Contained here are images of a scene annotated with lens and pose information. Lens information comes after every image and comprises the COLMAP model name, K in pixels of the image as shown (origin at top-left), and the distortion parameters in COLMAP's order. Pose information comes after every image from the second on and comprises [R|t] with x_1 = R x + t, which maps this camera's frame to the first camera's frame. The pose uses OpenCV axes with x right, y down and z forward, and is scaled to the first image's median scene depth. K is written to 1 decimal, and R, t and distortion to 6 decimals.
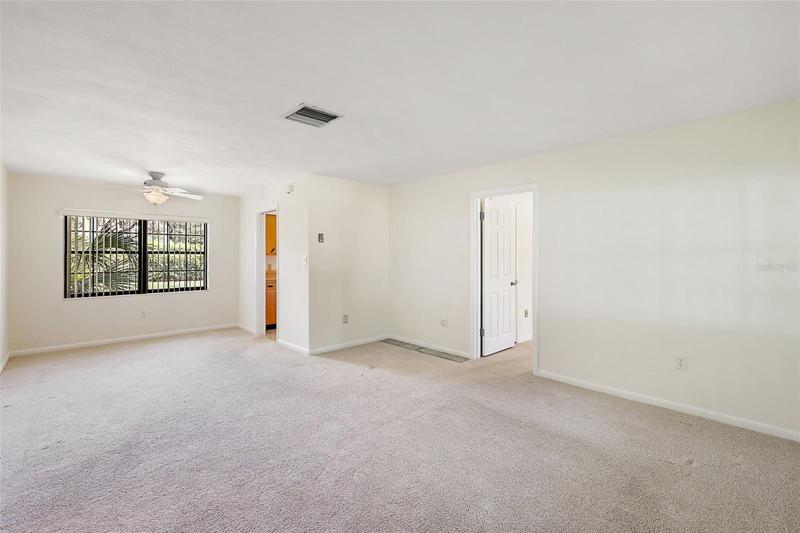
lens RADIAL K [[370.5, 0, 395.1], [0, 370.5, 253.2], [0, 0, 1]] dist [0.020939, -0.000085]
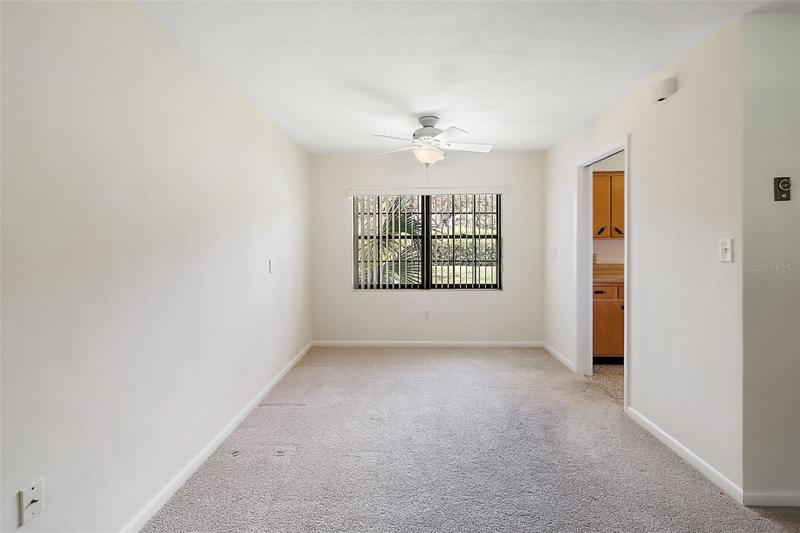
lens RADIAL K [[370.5, 0, 395.1], [0, 370.5, 253.2], [0, 0, 1]] dist [0.020939, -0.000085]
pose [[0.720626, 0.017600, -0.693100, -0.180486], [0.010628, 0.999280, 0.036425, 0.003241], [0.693242, -0.033615, 0.719920, 0.394608]]
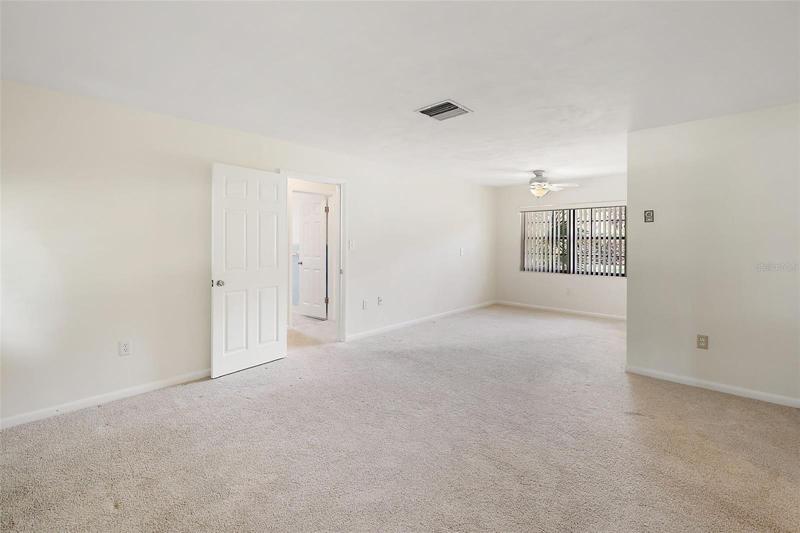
lens RADIAL K [[370.5, 0, 395.1], [0, 370.5, 253.2], [0, 0, 1]] dist [0.020939, -0.000085]
pose [[0.045456, 0.036243, -0.998309, 0.433703], [0.006299, 0.999311, 0.036566, 0.000368], [0.998946, -0.007950, 0.045197, 0.412960]]
